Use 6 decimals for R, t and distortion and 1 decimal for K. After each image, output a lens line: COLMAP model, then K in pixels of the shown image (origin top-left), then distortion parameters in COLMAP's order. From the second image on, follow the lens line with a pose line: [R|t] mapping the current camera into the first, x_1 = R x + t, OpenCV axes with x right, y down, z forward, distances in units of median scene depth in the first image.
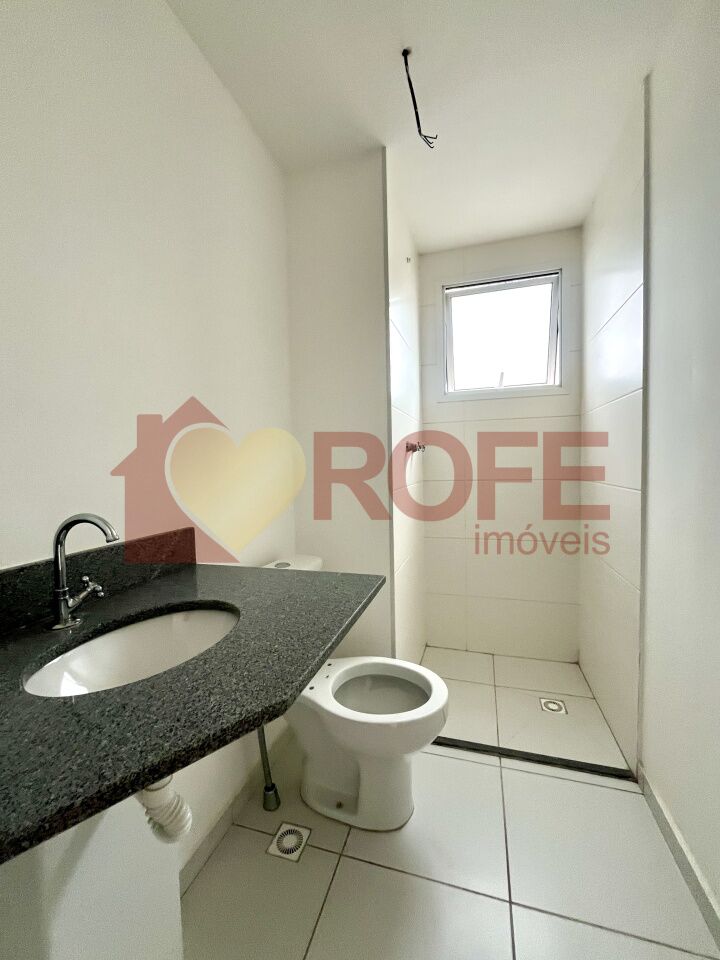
lens RADIAL K [[386.4, 0, 357.7], [0, 386.4, 482.2], [0, 0, 1]] dist [-0.001376, 0.000489]
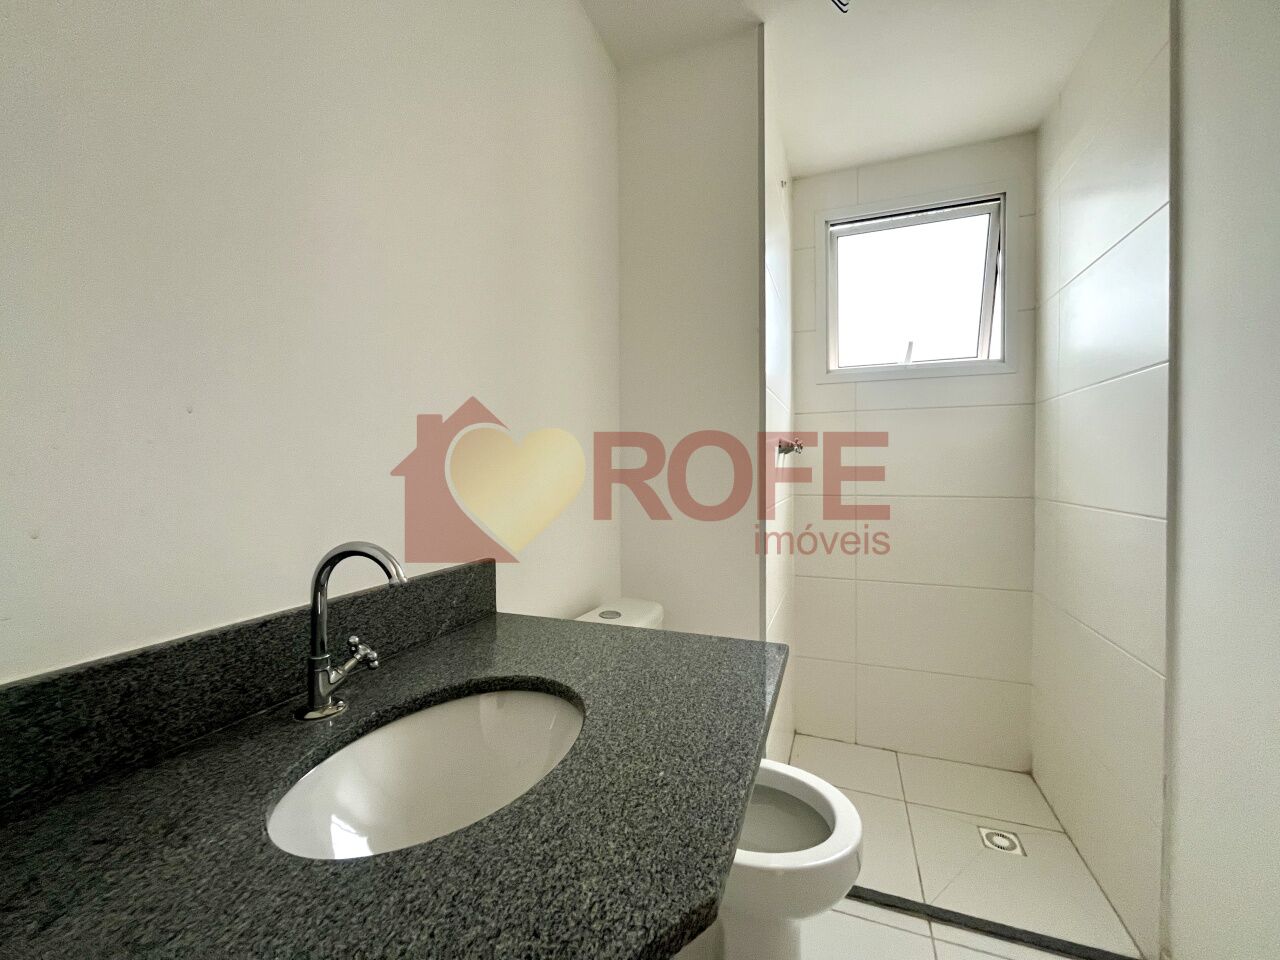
lens RADIAL K [[515.2, 0, 636.6], [0, 515.2, 475.5], [0, 0, 1]] dist [-0.001376, 0.000489]
pose [[0.997187, 0.017606, -0.072858, -0.107137], [-0.019978, 0.999290, -0.031958, -0.007391], [0.072243, 0.033323, 0.996830, 0.097301]]
